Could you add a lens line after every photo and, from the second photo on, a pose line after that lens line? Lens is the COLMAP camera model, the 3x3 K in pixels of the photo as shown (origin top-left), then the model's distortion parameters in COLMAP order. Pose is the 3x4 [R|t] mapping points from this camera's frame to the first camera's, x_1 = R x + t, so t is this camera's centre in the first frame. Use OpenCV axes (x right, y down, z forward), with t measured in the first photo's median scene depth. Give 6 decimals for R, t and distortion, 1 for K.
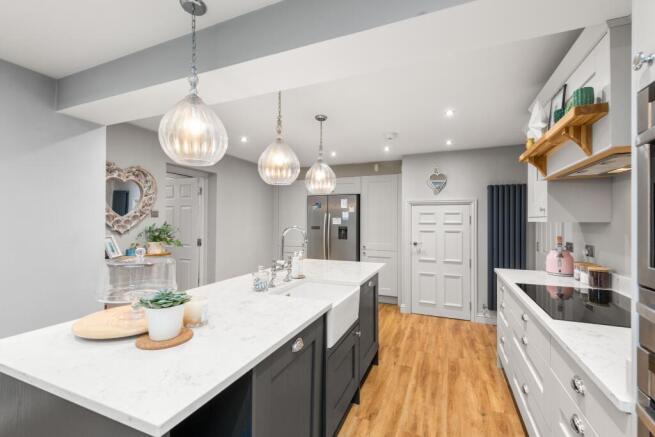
lens RADIAL K [[283.9, 0, 327.5], [0, 283.9, 218.5], [0, 0, 1]] dist [0.001420, 0.000225]
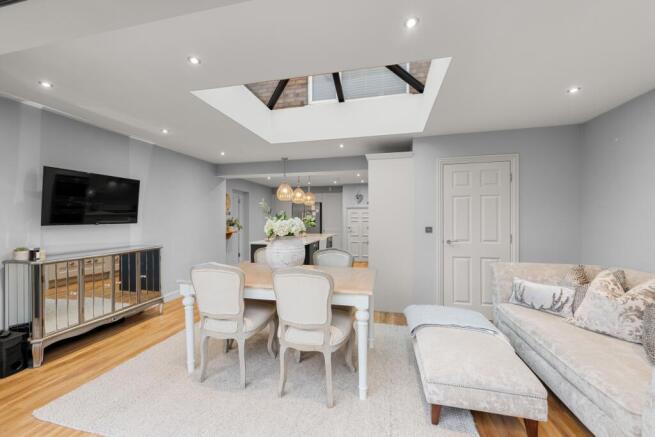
lens RADIAL K [[260.3, 0, 327.5], [0, 260.3, 218.5], [0, 0, 1]] dist [-0.000413, -0.000826]
pose [[0.984580, -0.004436, 0.174876, -0.184520], [0.002957, 0.999958, 0.008718, 0.006457], [-0.174907, -0.008066, 0.984552, -0.878600]]
